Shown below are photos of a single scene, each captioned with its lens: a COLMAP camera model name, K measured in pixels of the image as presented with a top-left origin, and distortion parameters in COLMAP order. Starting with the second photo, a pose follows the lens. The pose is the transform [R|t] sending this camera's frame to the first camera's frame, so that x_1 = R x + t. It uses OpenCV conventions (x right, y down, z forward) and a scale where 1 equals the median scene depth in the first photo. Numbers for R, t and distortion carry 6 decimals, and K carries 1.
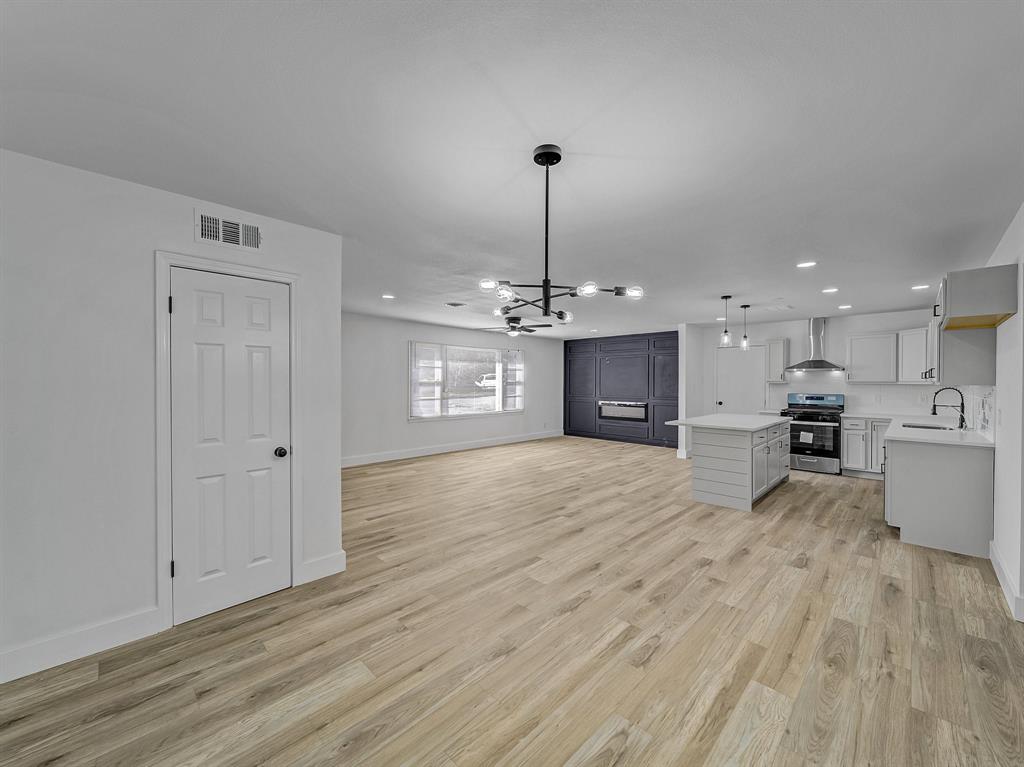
lens RADIAL K [[403.9, 0, 519.8], [0, 403.9, 383.8], [0, 0, 1]] dist [0.003429, -0.002385]
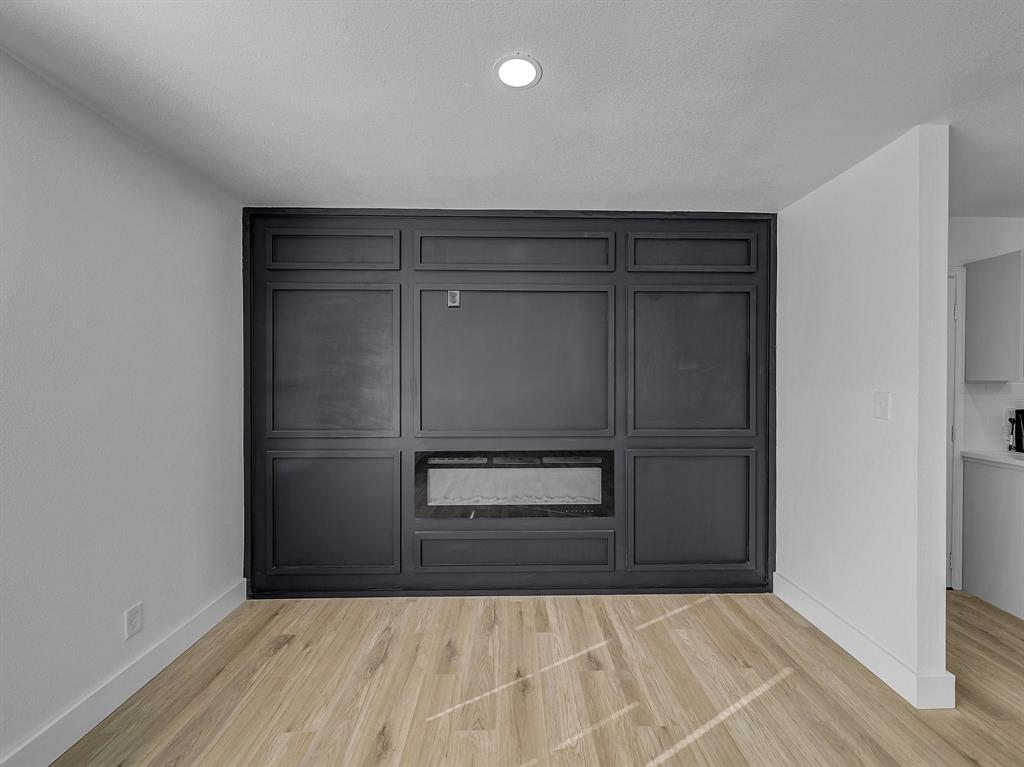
lens RADIAL K [[403.9, 0, 520.4], [0, 403.9, 386.6], [0, 0, 1]] dist [0.003429, -0.002385]
pose [[0.700536, -0.010121, 0.713545, 0.132904], [0.007649, 0.999948, 0.006674, -0.004212], [-0.713576, 0.000783, 0.700577, 1.857957]]
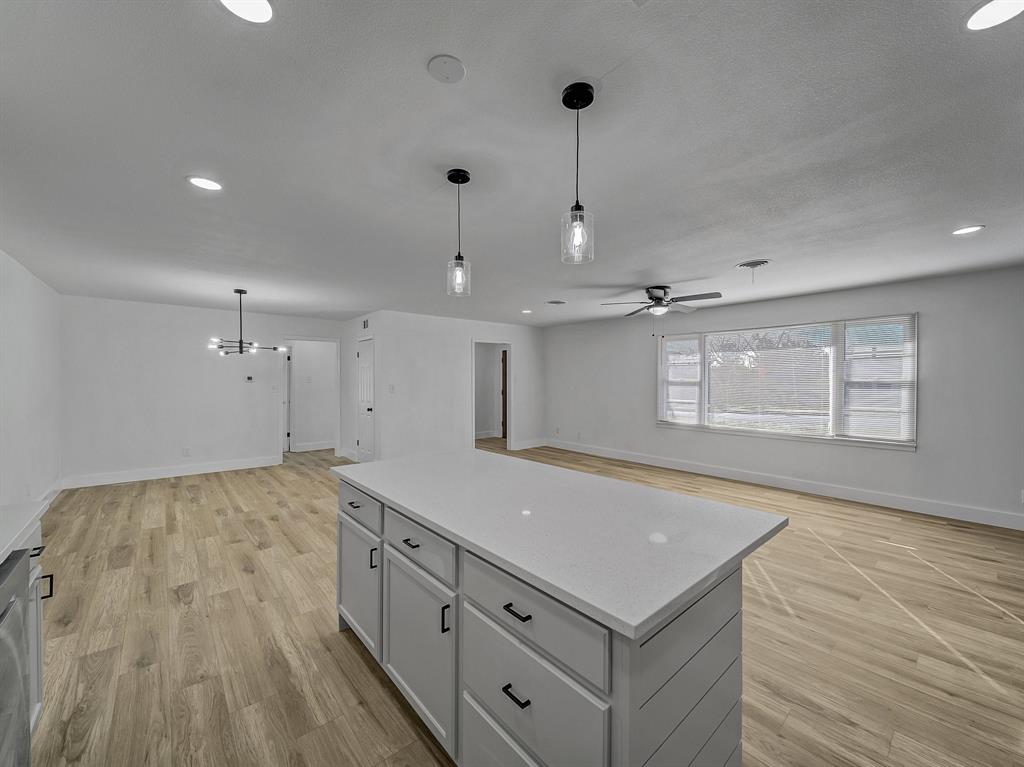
lens RADIAL K [[403.9, 0, 519.9], [0, 403.9, 383.0], [0, 0, 1]] dist [0.003429, -0.002385]
pose [[-0.074511, 0.002761, -0.997216, 1.159362], [-0.008396, 0.999959, 0.003396, -0.002882], [0.997185, 0.008626, -0.074485, 1.374466]]
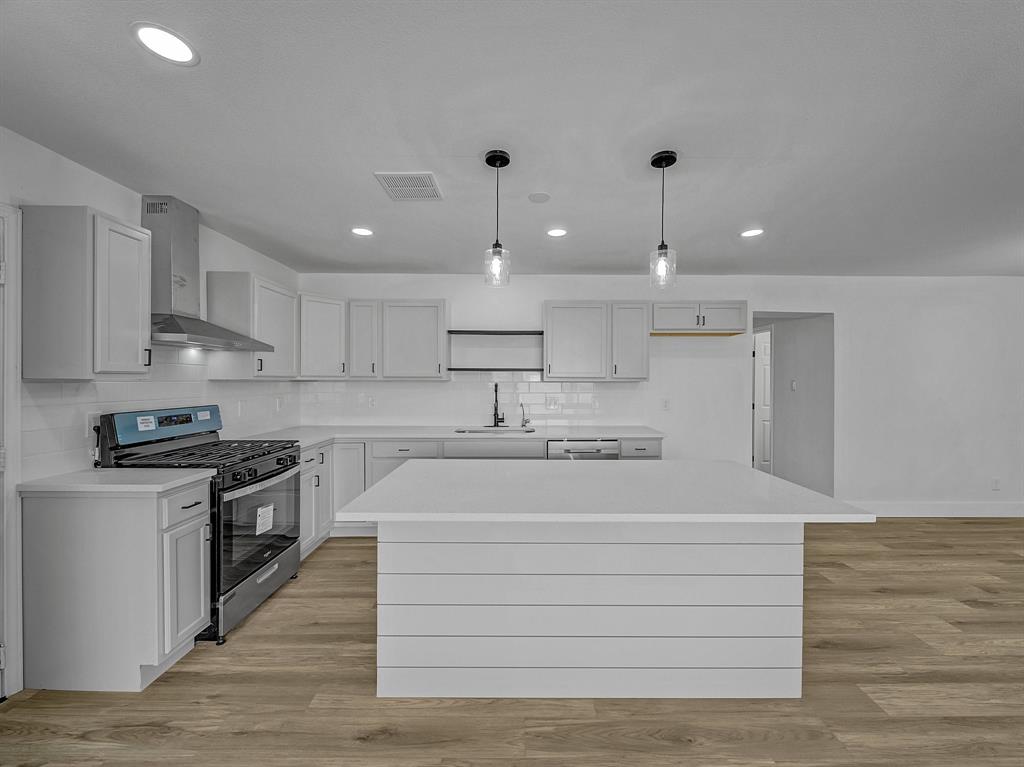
lens RADIAL K [[403.9, 0, 520.1], [0, 403.9, 384.1], [0, 0, 1]] dist [0.003429, -0.002385]
pose [[-0.699874, -0.012821, 0.714152, 0.411690], [-0.001112, 0.999857, 0.016861, -0.005964], [-0.714266, 0.011006, -0.699788, 1.721237]]
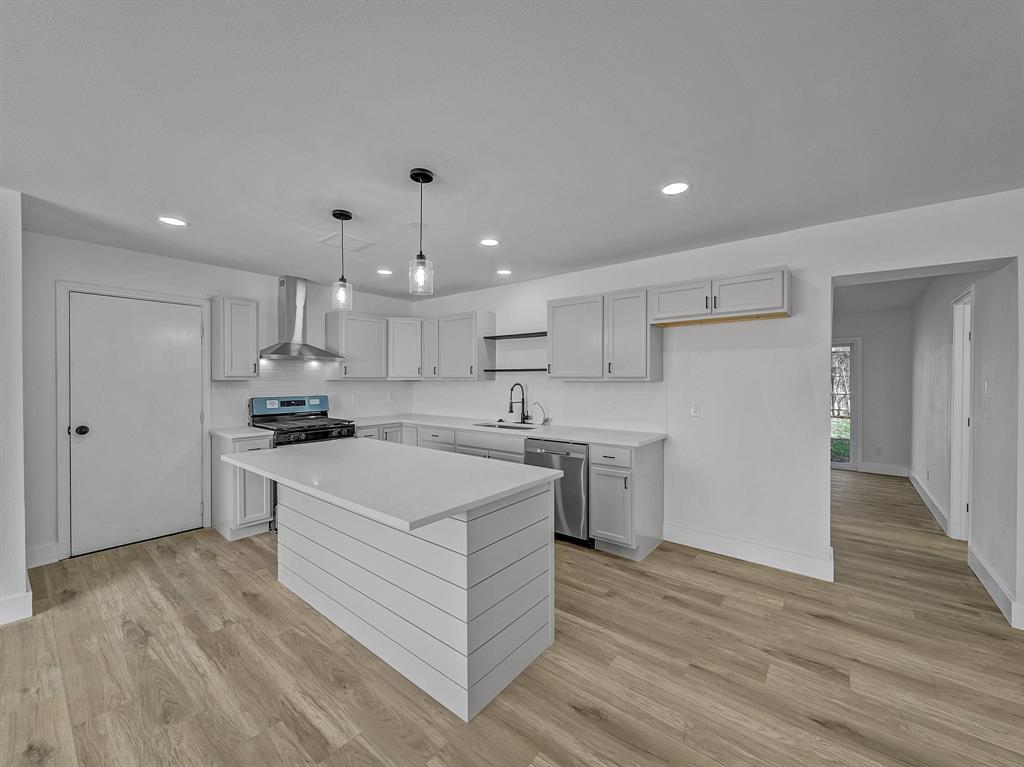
lens RADIAL K [[403.9, 0, 520.2], [0, 403.9, 382.3], [0, 0, 1]] dist [0.003429, -0.002385]
pose [[-0.103303, -0.008915, 0.994610, 0.098864], [0.004662, 0.999945, 0.009447, -0.003264], [-0.994639, 0.005613, -0.103255, 1.182096]]
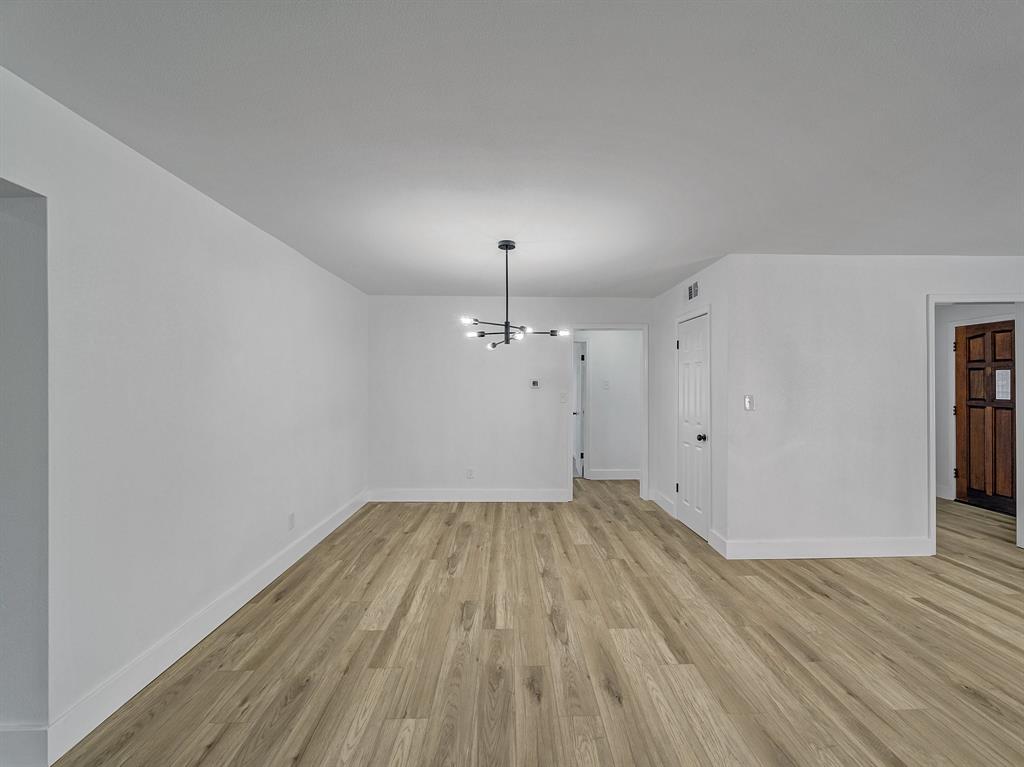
lens RADIAL K [[403.9, 0, 519.9], [0, 403.9, 382.1], [0, 0, 1]] dist [0.003429, -0.002385]
pose [[-0.694976, -0.010891, -0.718951, 0.551689], [-0.010091, 0.999935, -0.005393, -0.003736], [0.718962, 0.003507, -0.695040, 1.002030]]
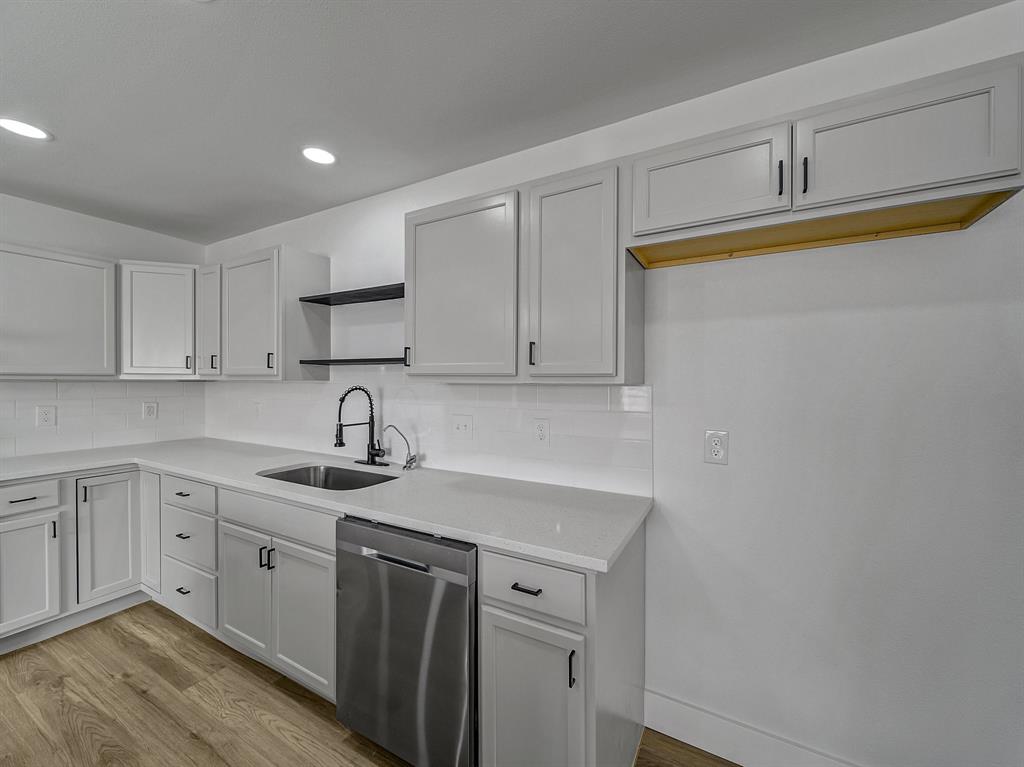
lens RADIAL K [[403.9, 0, 520.7], [0, 403.9, 381.7], [0, 0, 1]] dist [0.003429, -0.002385]
pose [[-0.269274, -0.010269, 0.963009, 0.573491], [0.001440, 0.999938, 0.011066, -0.002912], [-0.963062, 0.004366, -0.269243, 1.015882]]
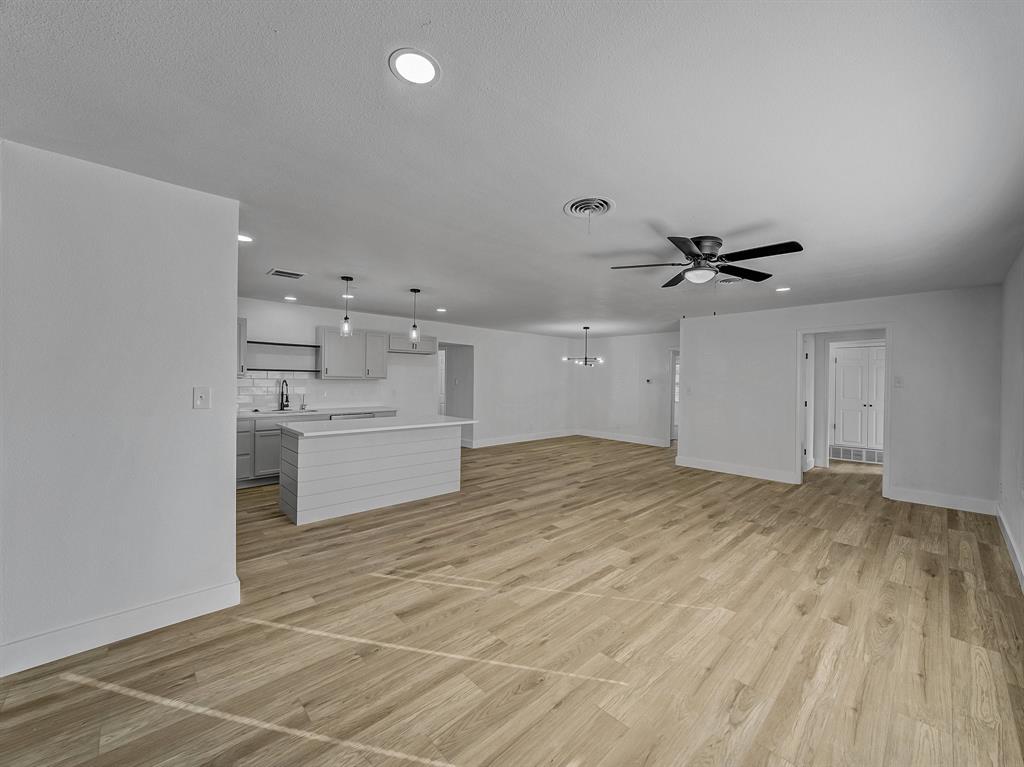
lens RADIAL K [[403.9, 0, 520.5], [0, 403.9, 382.8], [0, 0, 1]] dist [0.003429, -0.002385]
pose [[-0.999194, -0.018036, 0.035871, 0.278159], [-0.017556, 0.999752, 0.013673, -0.015148], [-0.036108, 0.013033, -0.999263, 2.455158]]
